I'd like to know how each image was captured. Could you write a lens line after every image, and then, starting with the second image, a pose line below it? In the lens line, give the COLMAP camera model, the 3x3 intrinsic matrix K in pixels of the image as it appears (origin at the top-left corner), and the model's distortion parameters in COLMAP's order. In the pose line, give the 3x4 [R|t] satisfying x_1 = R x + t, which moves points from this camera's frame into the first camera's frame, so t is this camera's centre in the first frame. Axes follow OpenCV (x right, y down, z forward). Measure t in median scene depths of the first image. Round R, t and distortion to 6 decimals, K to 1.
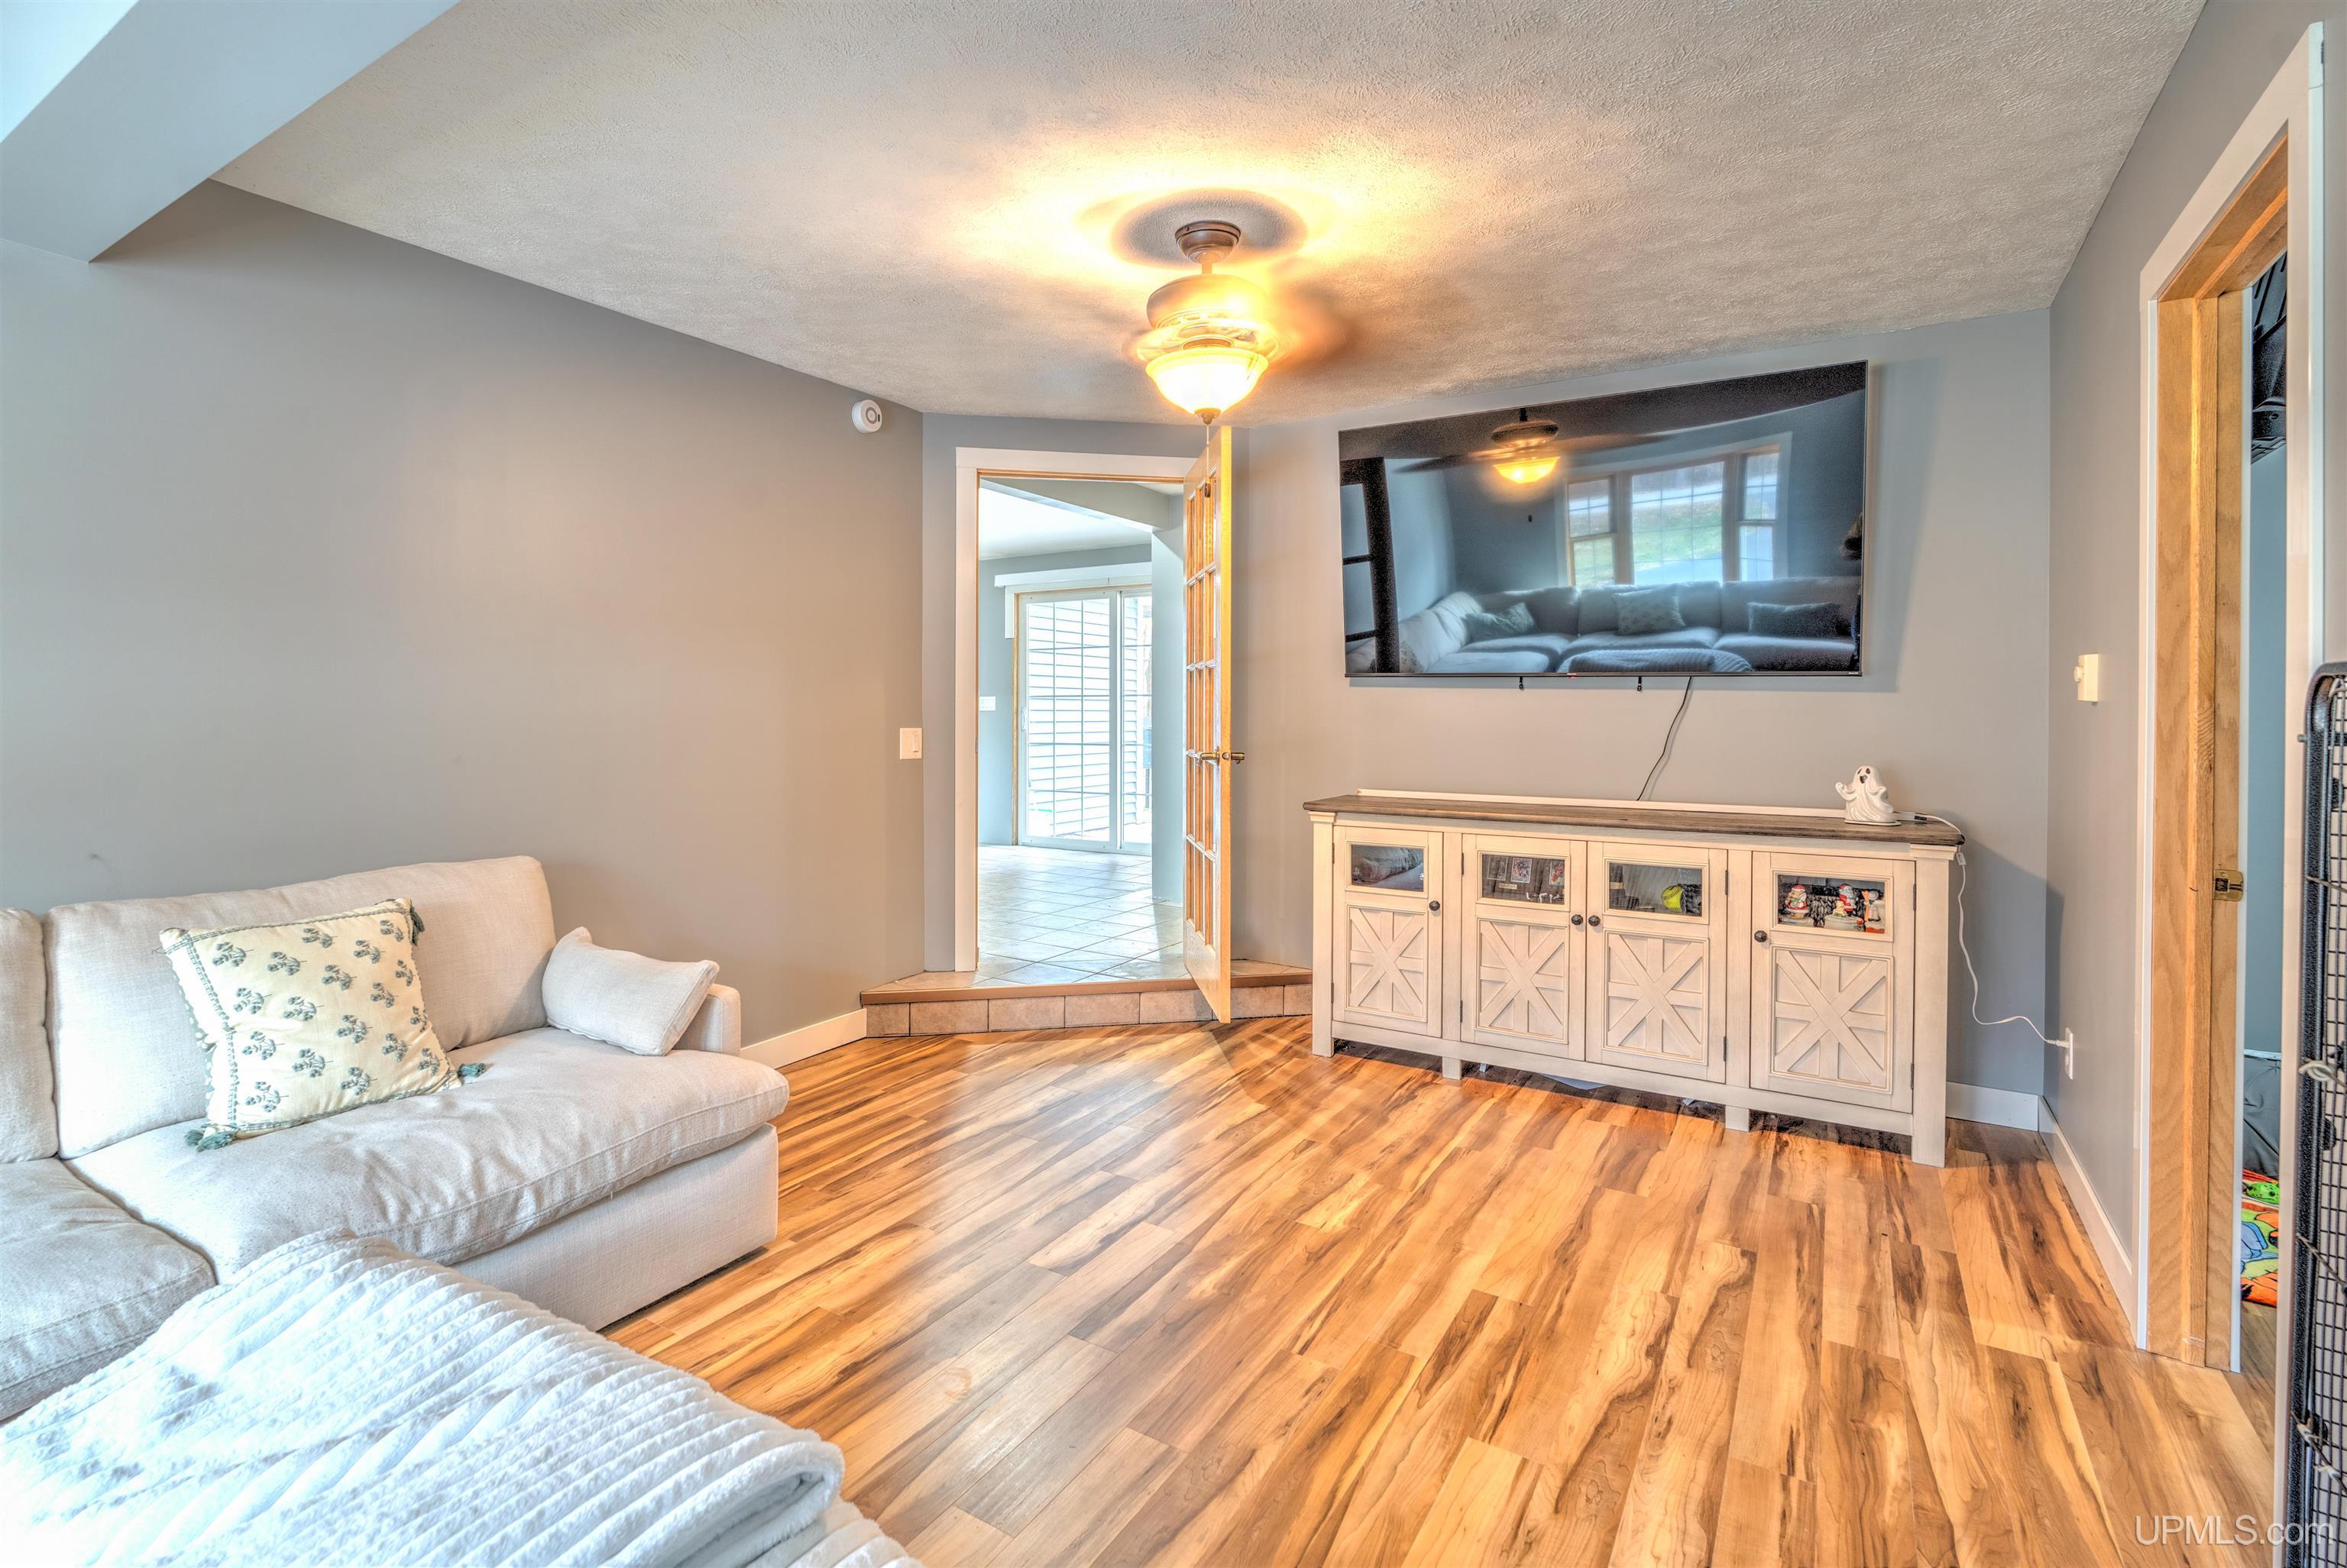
lens RADIAL K [[1052.6, 0, 1082.5], [0, 1052.6, 725.3], [0, 0, 1]] dist [-0.007019, 0.000462]
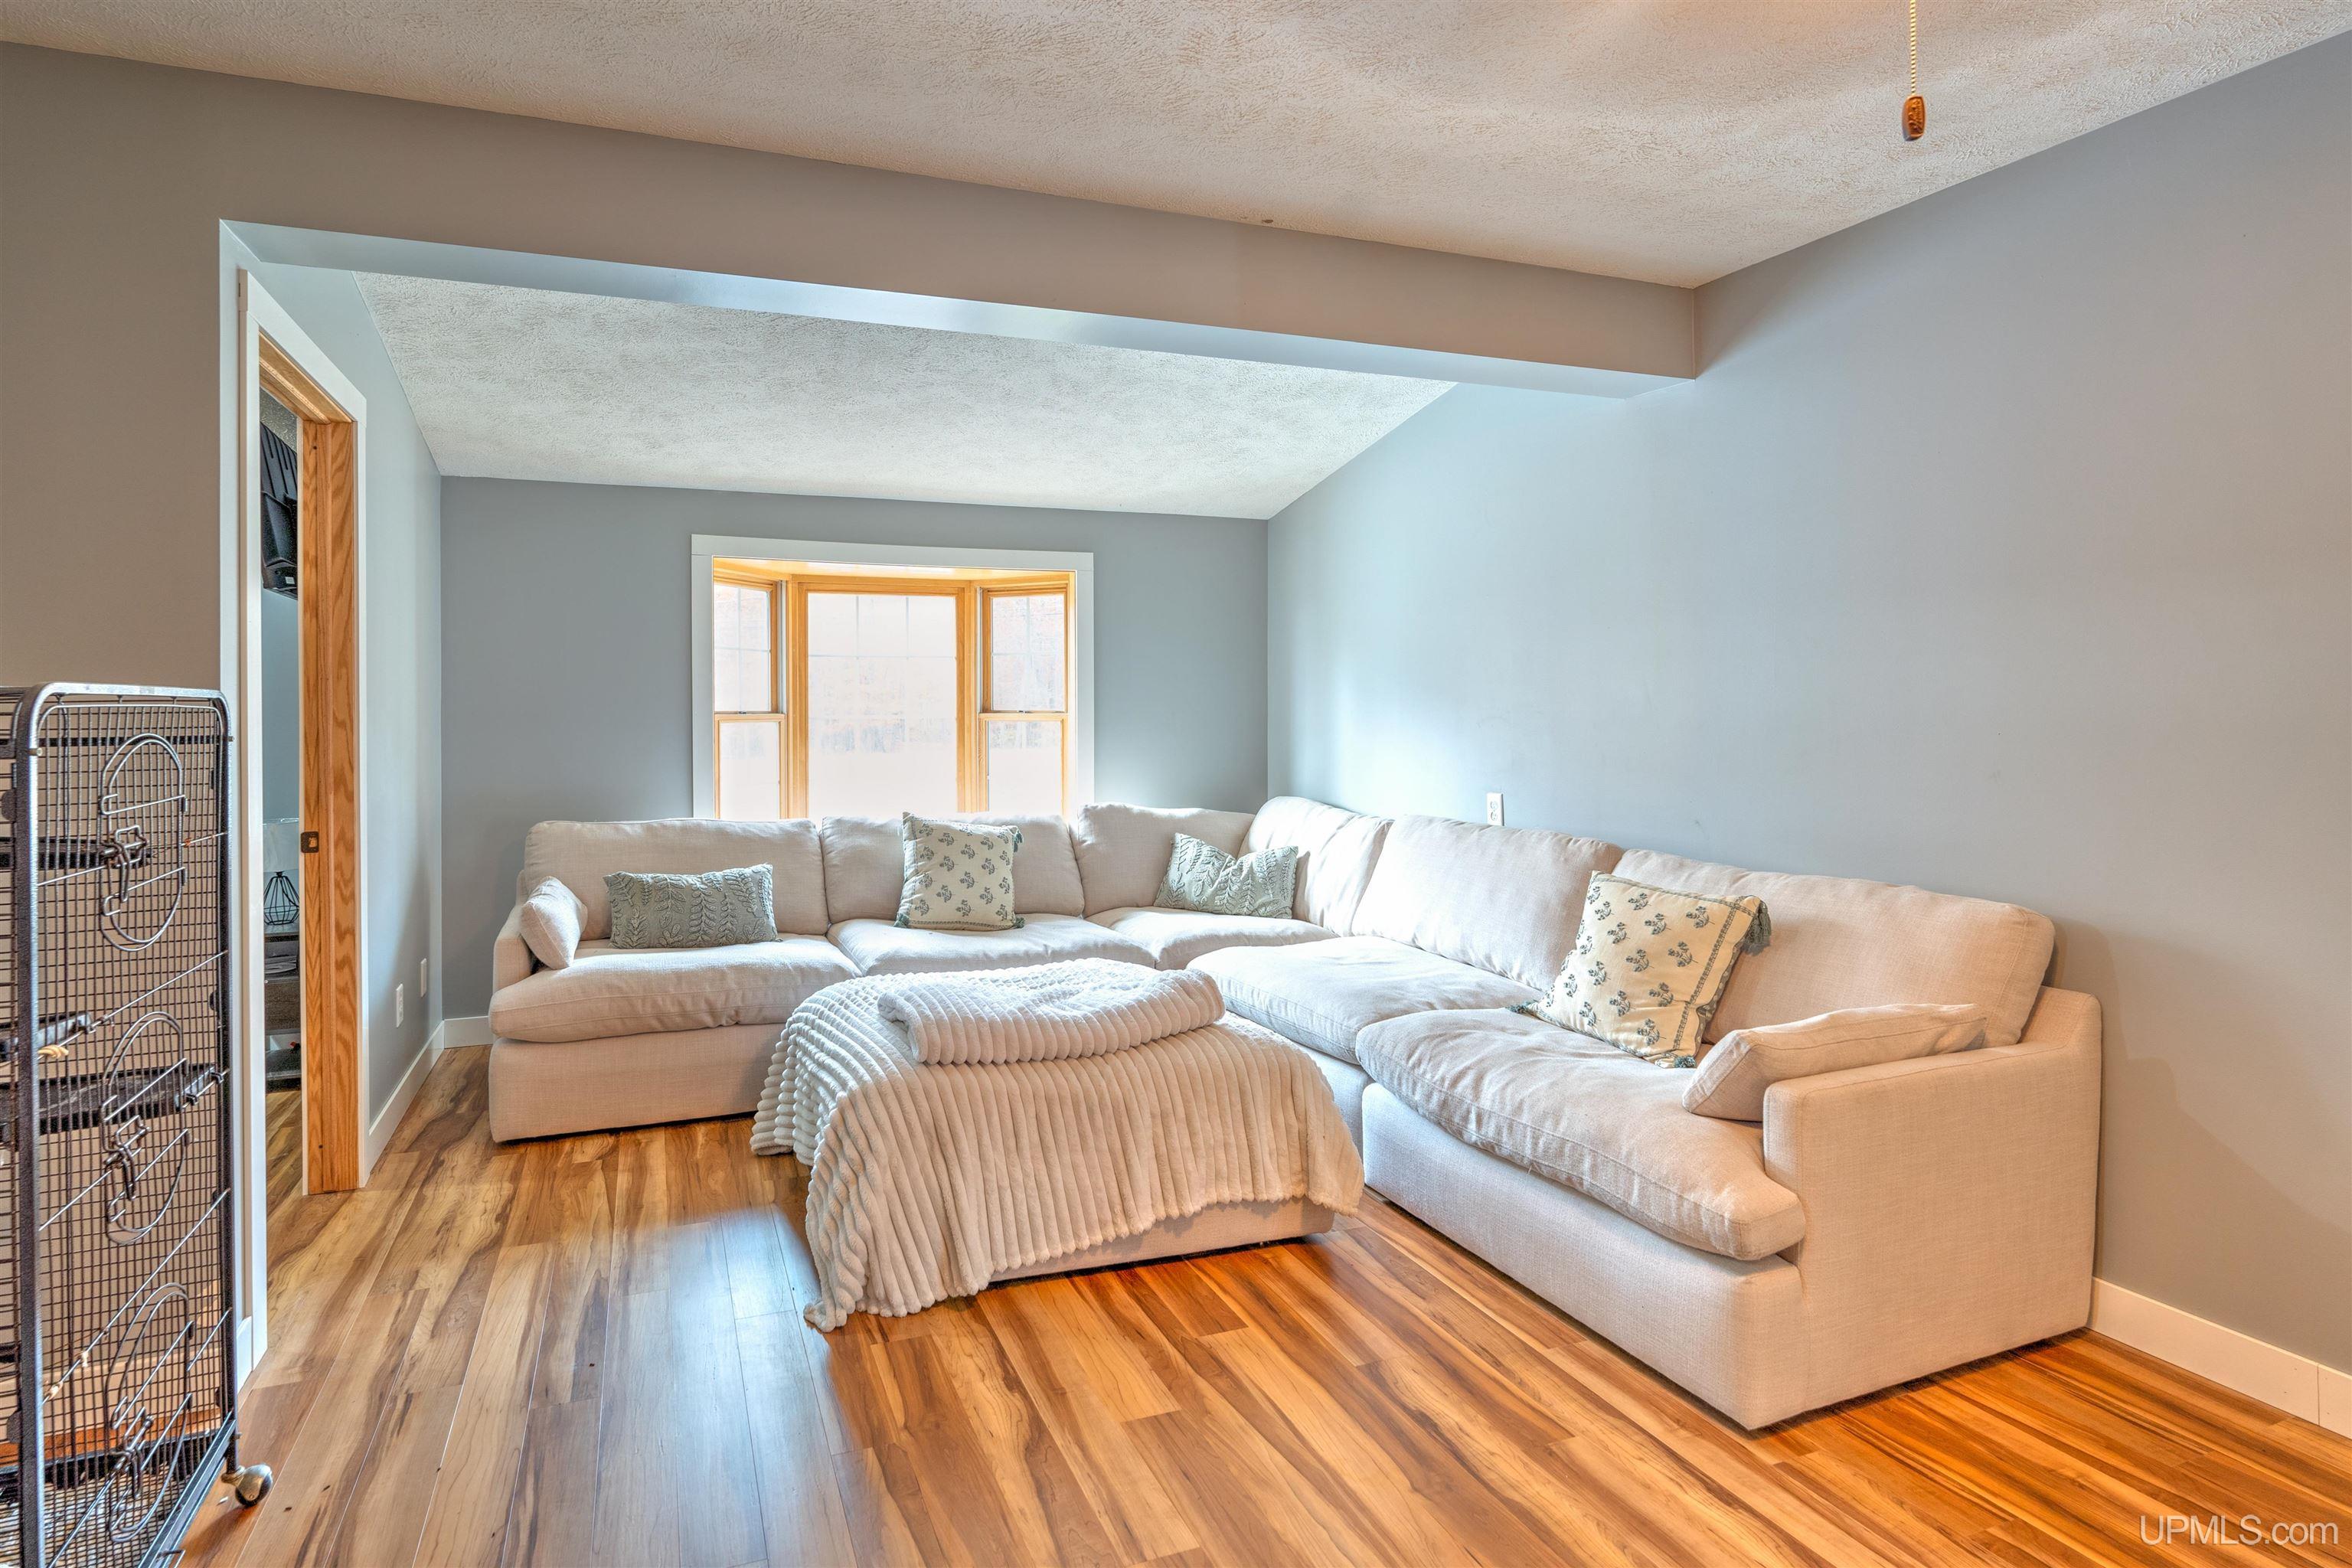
lens RADIAL K [[1156.8, 0, 1066.1], [0, 1156.8, 699.0], [0, 0, 1]] dist [-0.009405, 0.000251]
pose [[-0.580285, -0.004806, -0.814399, 0.794043], [-0.006603, 0.999977, -0.001197, -0.028559], [0.814387, 0.004682, -0.580304, 1.309659]]
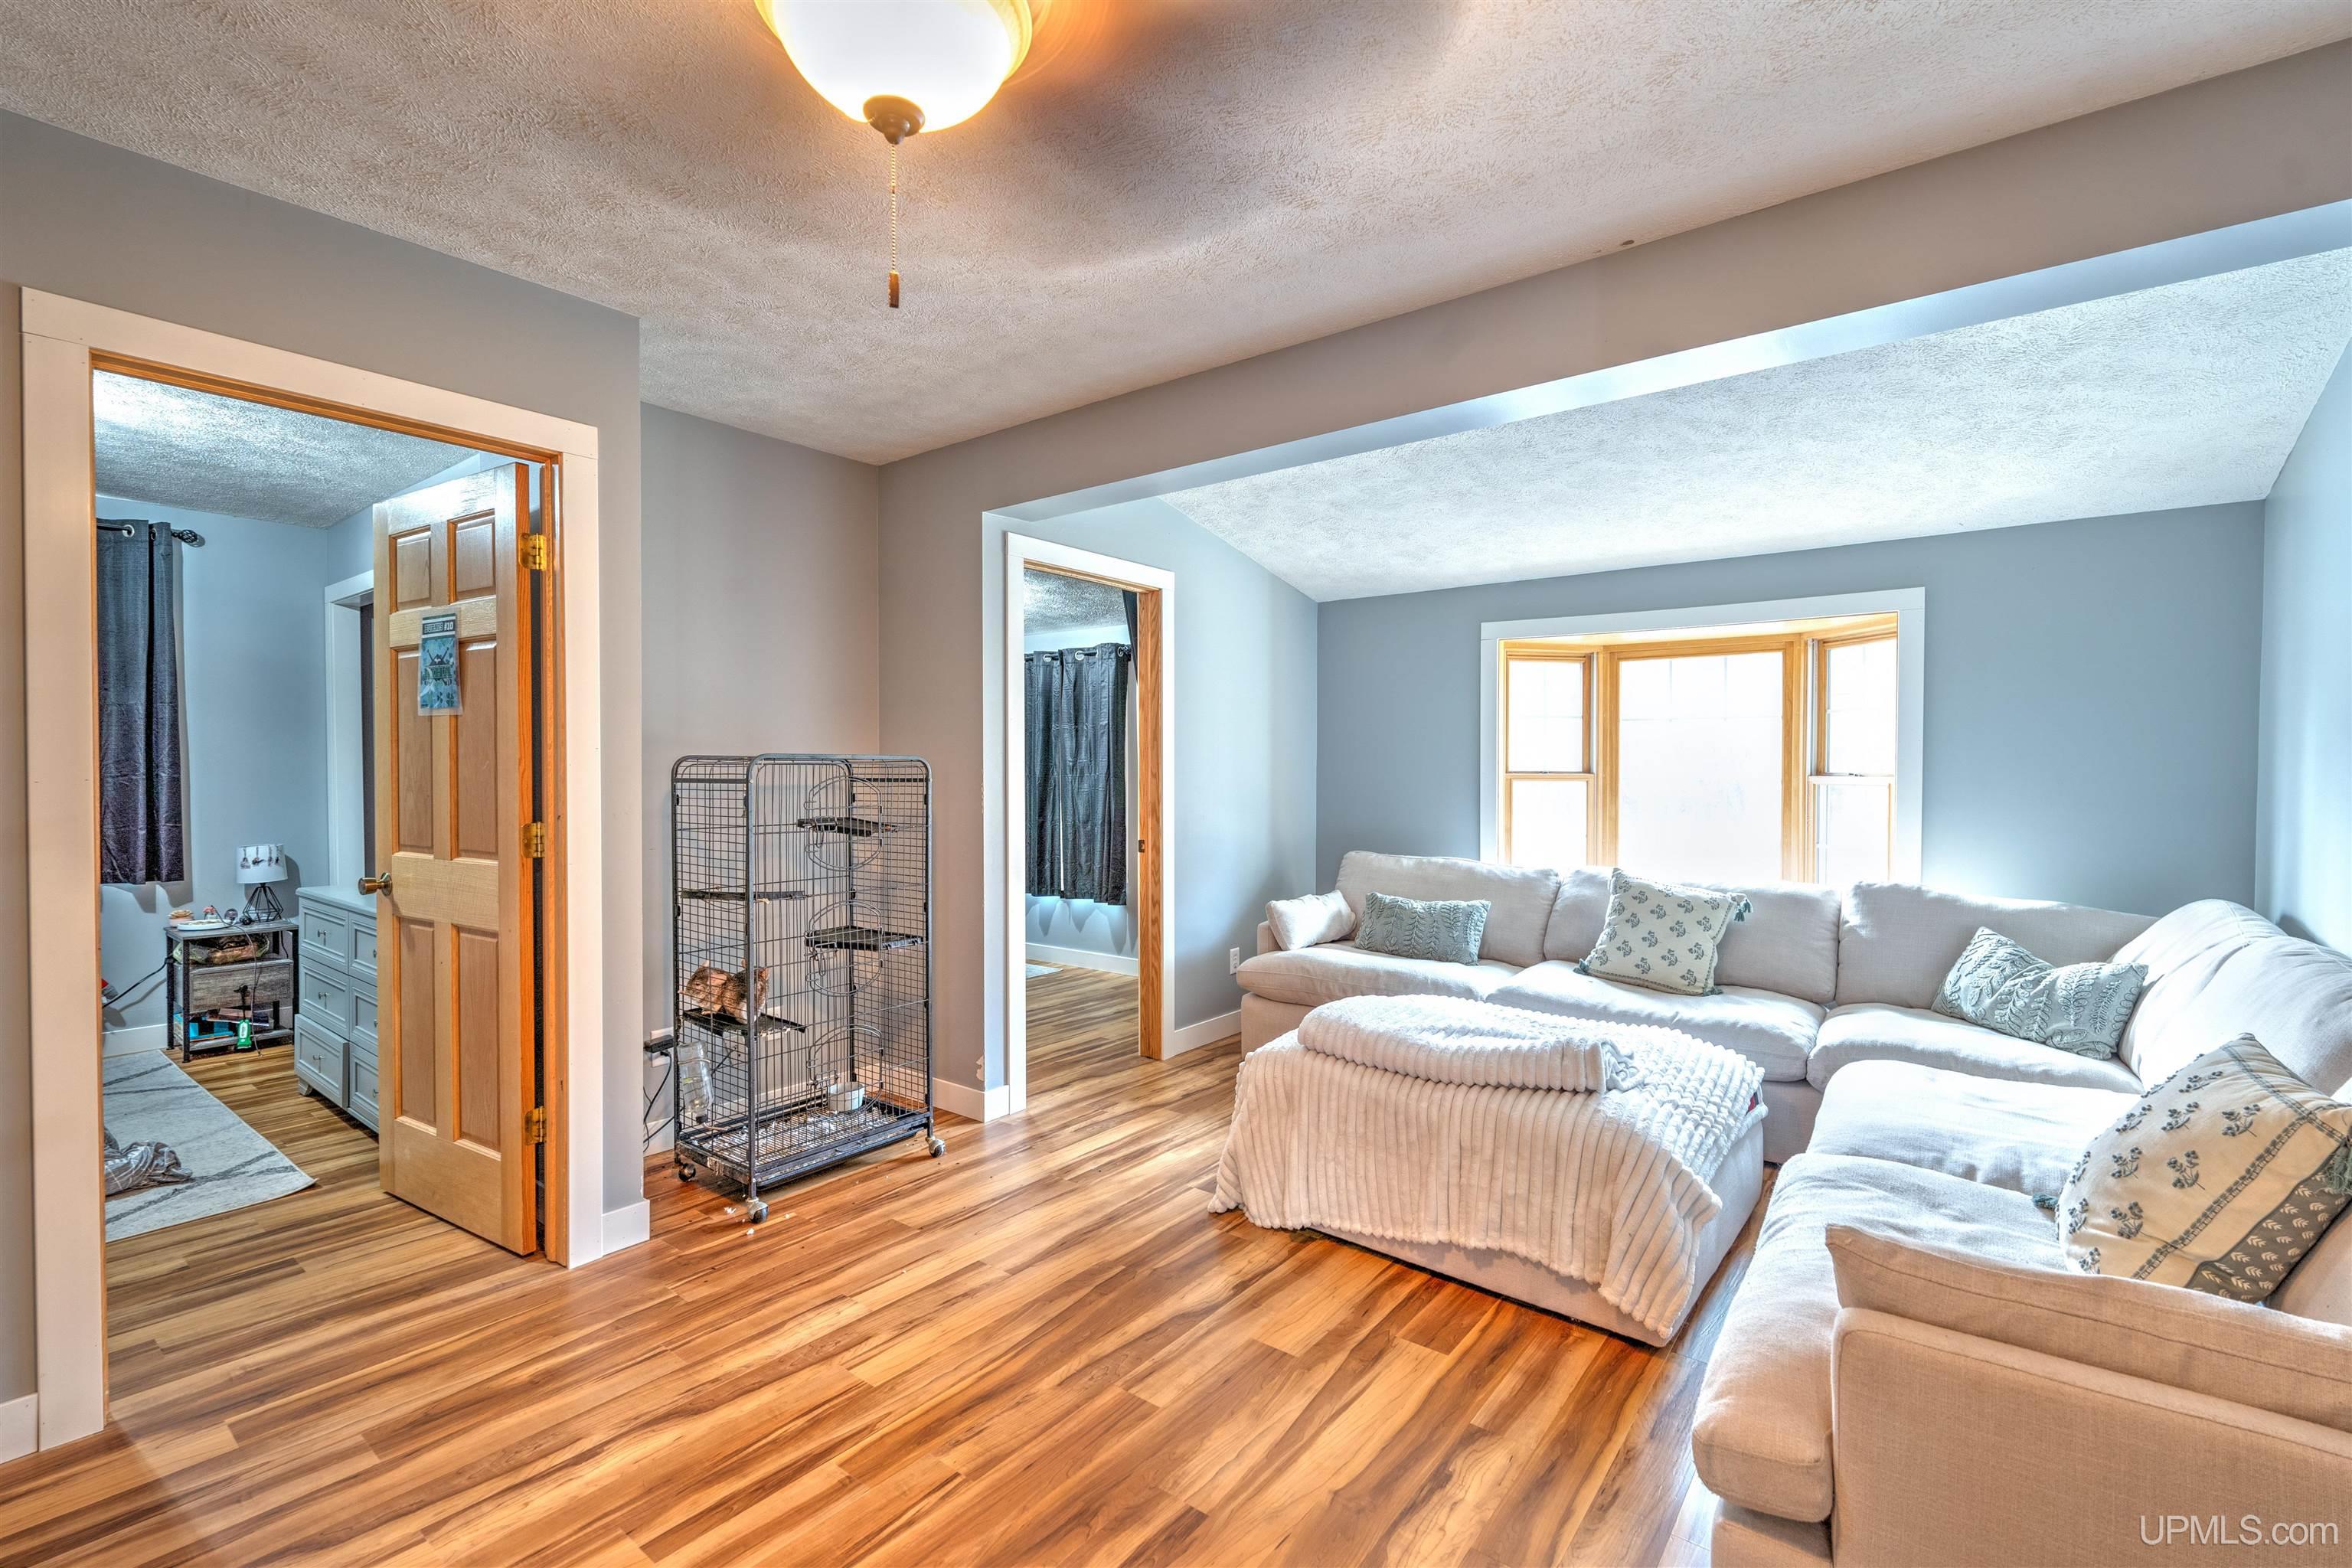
lens RADIAL K [[1055.0, 0, 1186.1], [0, 1055.0, 786.4], [0, 0, 1]] dist [-0.007019, 0.000462]
pose [[-0.998789, -0.006230, 0.048805, -0.034039], [-0.004890, 0.999609, 0.027535, -0.030847], [-0.048957, 0.027263, -0.998429, 1.898113]]
